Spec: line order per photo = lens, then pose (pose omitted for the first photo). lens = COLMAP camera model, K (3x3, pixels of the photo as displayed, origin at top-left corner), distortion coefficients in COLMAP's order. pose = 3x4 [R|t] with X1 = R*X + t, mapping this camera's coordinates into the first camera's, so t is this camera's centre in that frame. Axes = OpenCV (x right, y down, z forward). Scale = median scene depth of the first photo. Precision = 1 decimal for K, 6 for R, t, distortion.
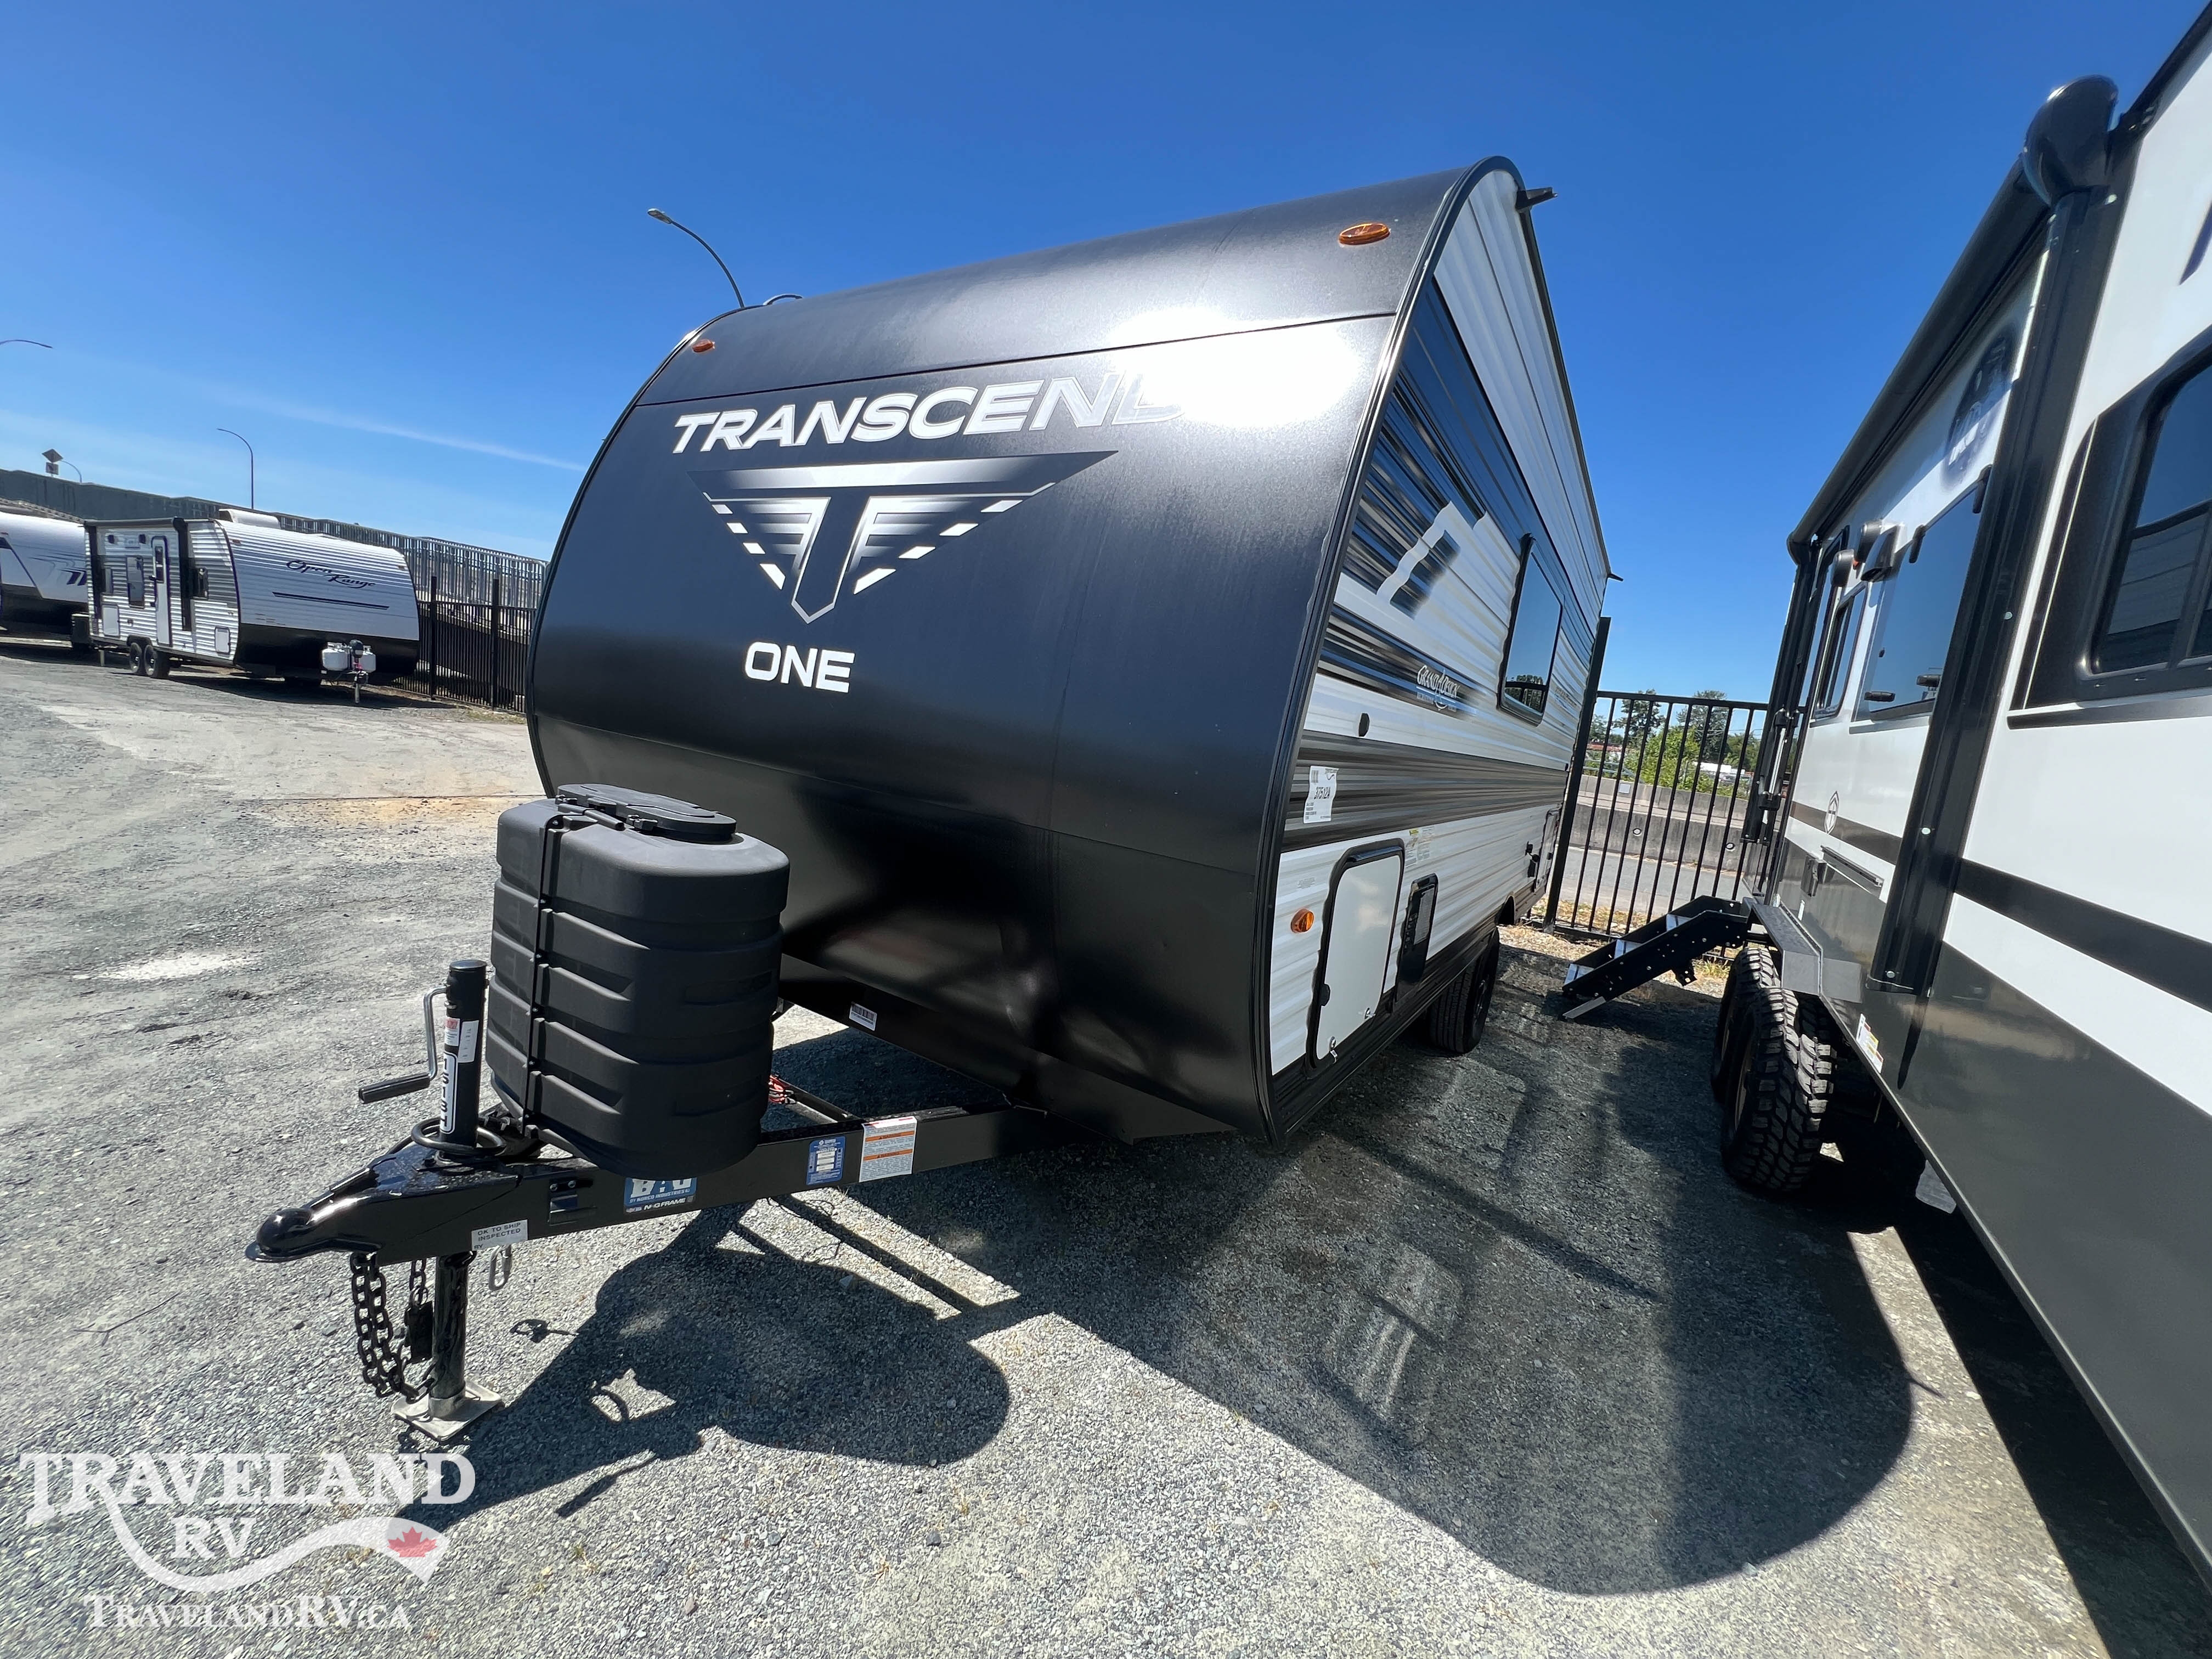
lens RADIAL K [[887.2, 0, 1103.6], [0, 887.2, 827.7], [0, 0, 1]] dist [-0.003111, 0.000696]
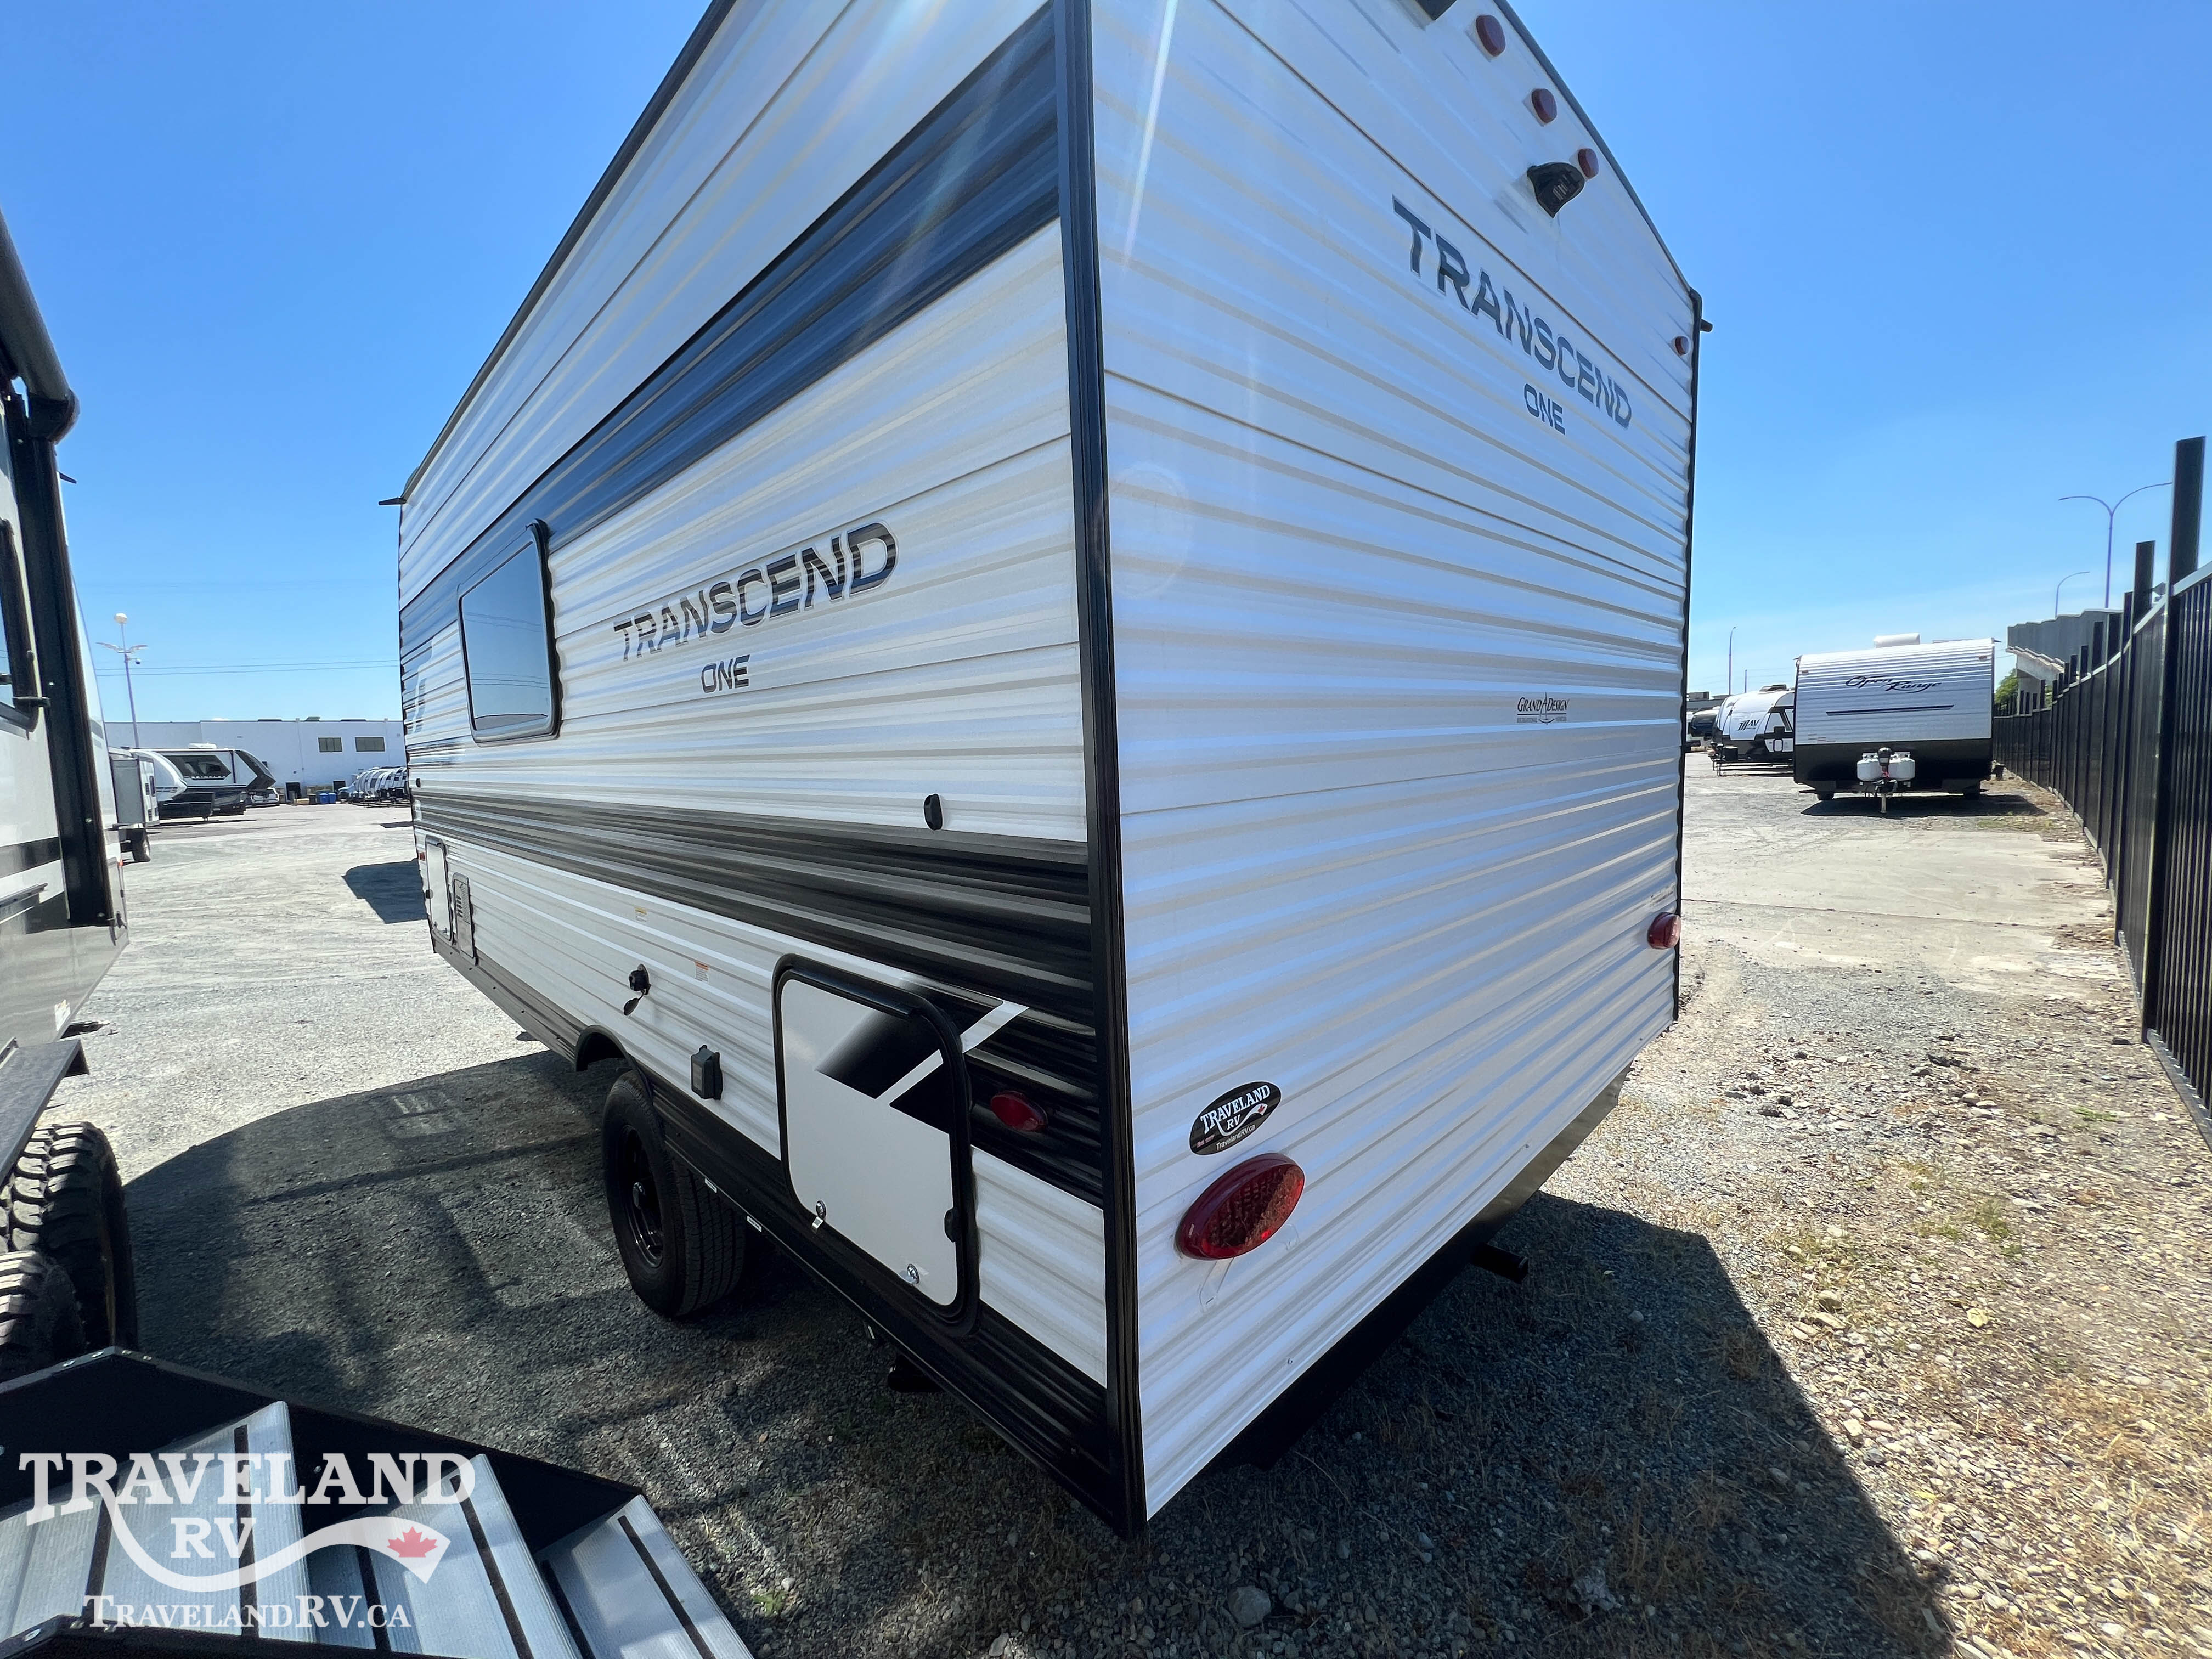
lens RADIAL K [[887.2, 0, 1103.6], [0, 887.2, 827.7], [0, 0, 1]] dist [-0.003111, 0.000696]
pose [[-0.226676, -0.026250, -0.973616, 1.879749], [-0.119909, 0.992784, 0.001150, -0.182759], [0.966561, 0.117006, -0.228188, 2.845496]]
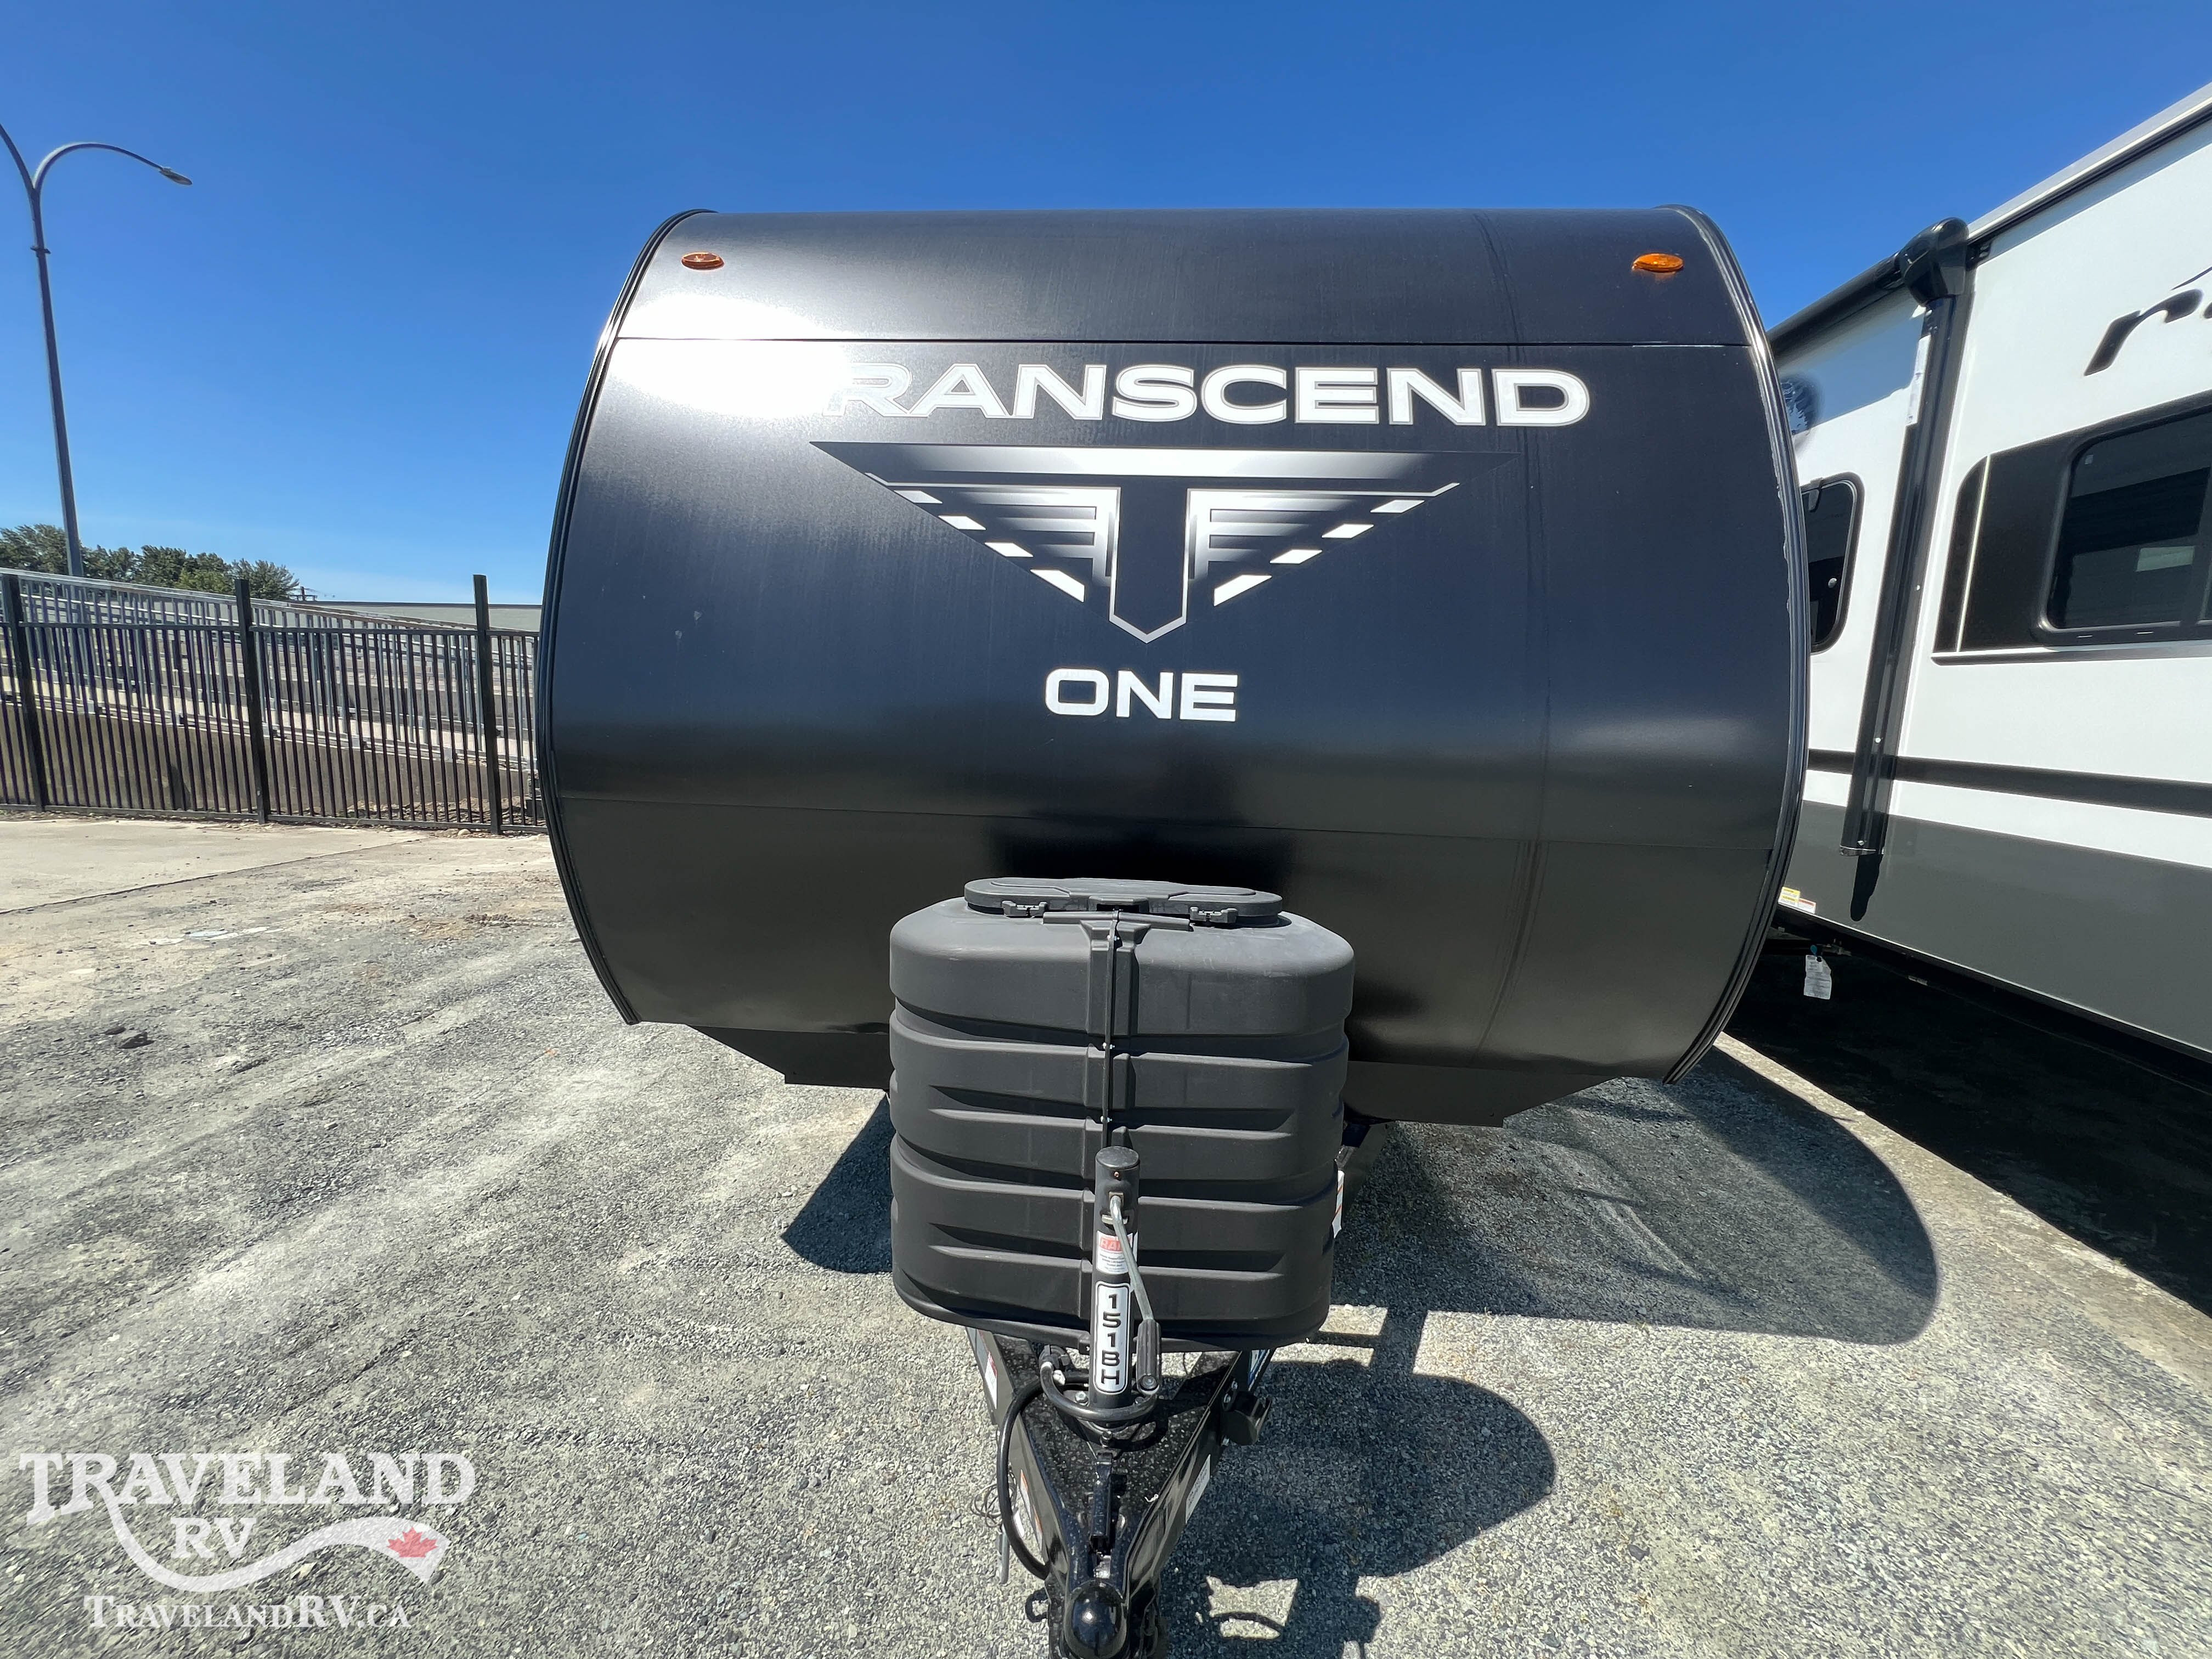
lens RADIAL K [[887.2, 0, 1103.6], [0, 887.2, 827.7], [0, 0, 1]] dist [-0.003111, 0.000696]
pose [[0.876208, -0.157901, 0.455332, -0.768480], [0.141047, 0.987453, 0.071011, -0.122906], [-0.460831, 0.002003, 0.887486, 0.279444]]
